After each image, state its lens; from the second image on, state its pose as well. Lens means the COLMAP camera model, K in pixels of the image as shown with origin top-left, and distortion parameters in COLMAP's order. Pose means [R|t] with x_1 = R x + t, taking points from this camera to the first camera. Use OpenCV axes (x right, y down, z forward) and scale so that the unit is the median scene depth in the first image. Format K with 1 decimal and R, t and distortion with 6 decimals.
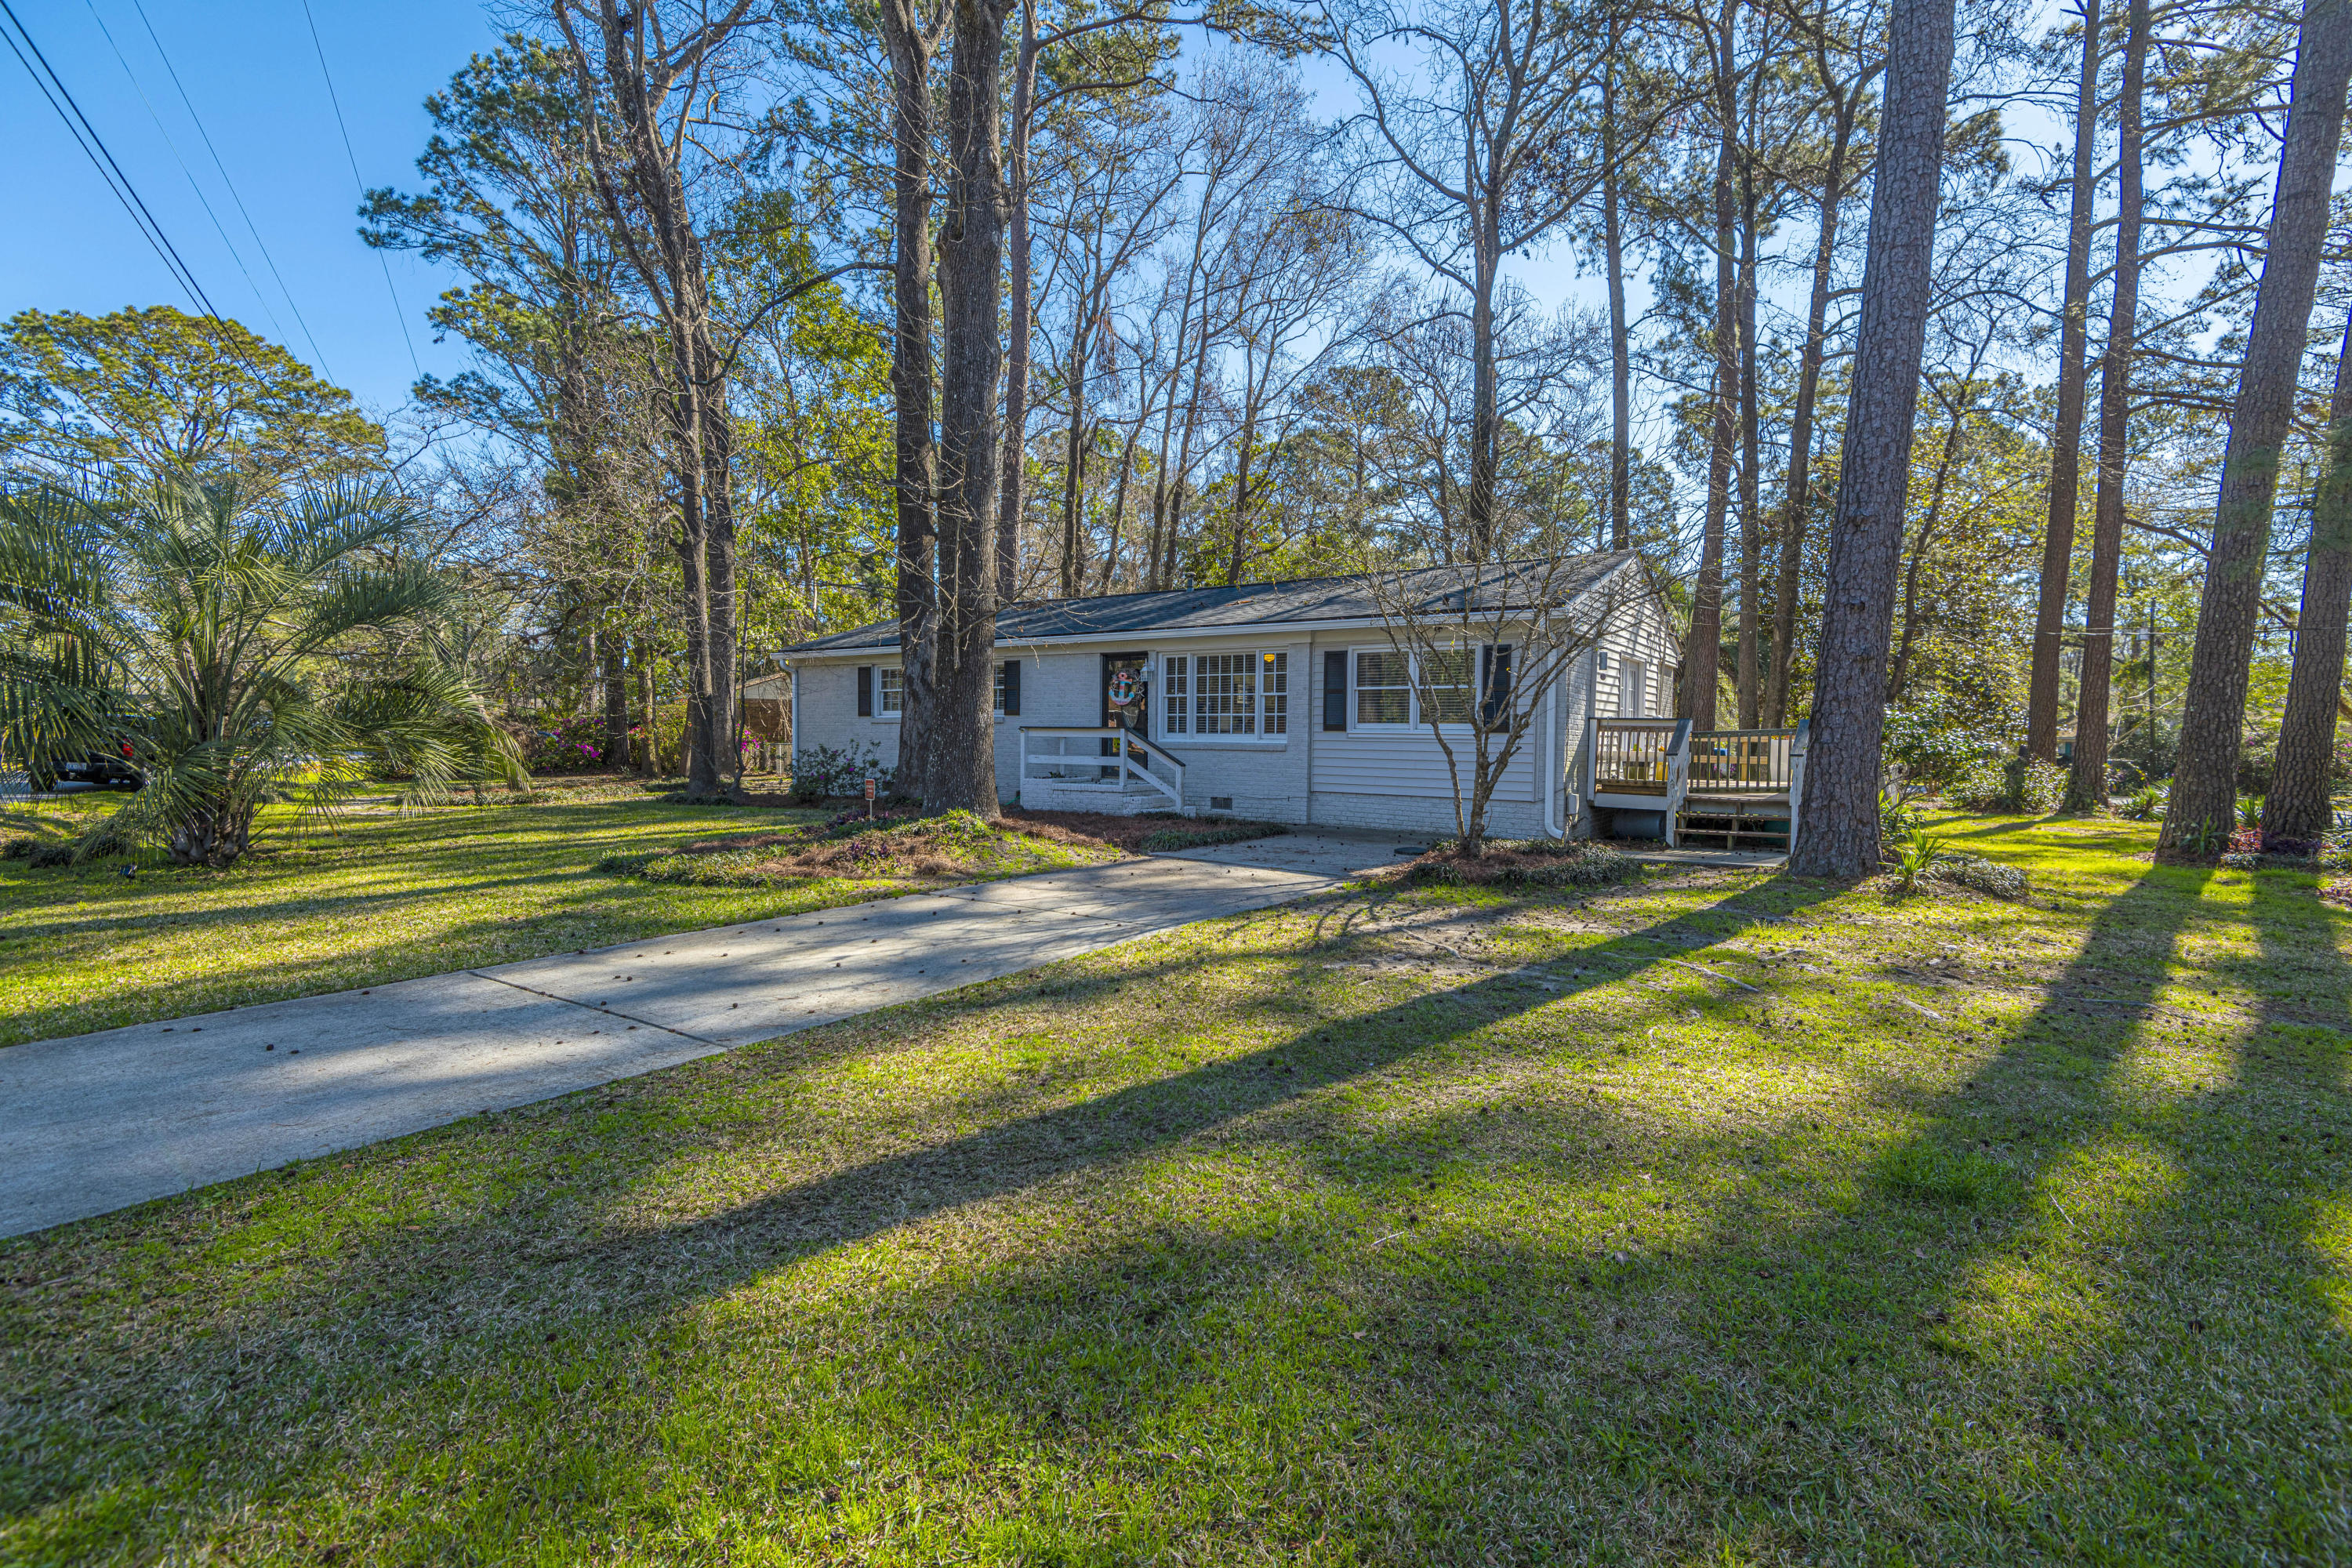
lens RADIAL K [[1056.9, 0, 1173.9], [0, 1056.9, 784.6], [0, 0, 1]] dist [0.023014, -0.013664]
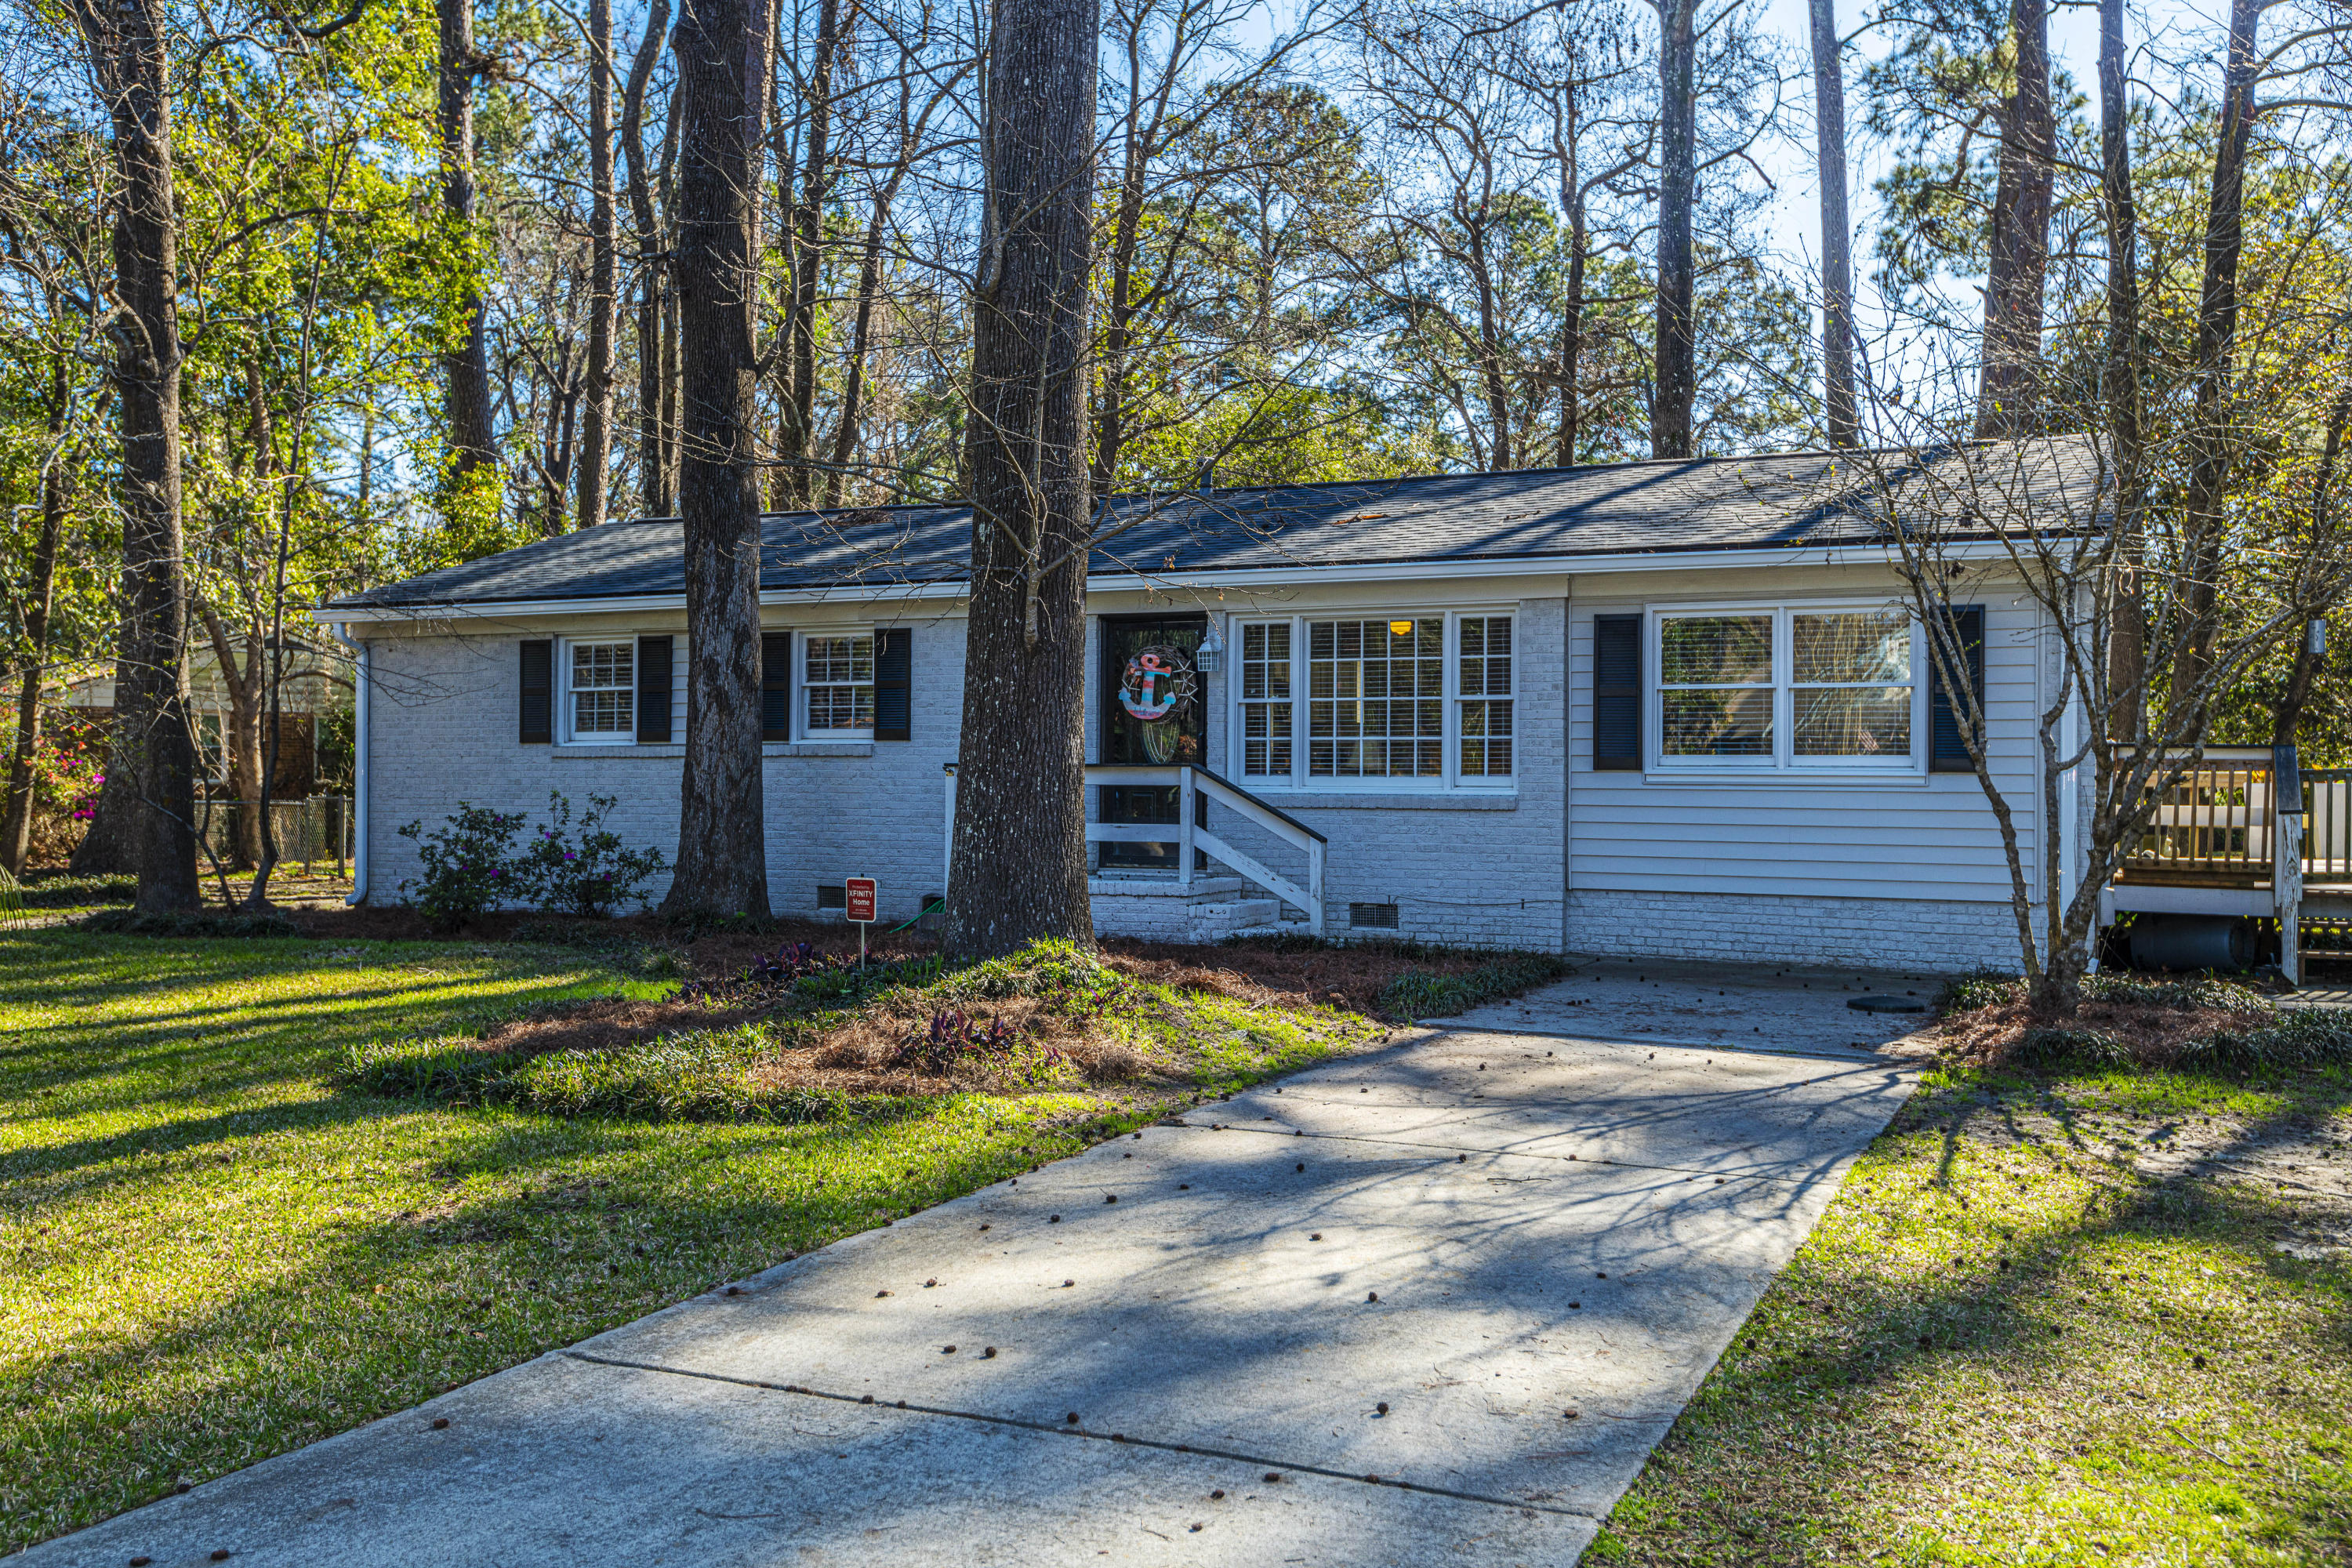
lens RADIAL K [[2044.1, 0, 1186.2], [0, 2044.1, 789.7], [0, 0, 1]] dist [0.028619, -0.002460]
pose [[0.983591, -0.004921, 0.180346, -0.219675], [0.012584, 0.999064, -0.041374, -0.002956], [-0.179973, 0.042965, 0.982733, 0.063561]]
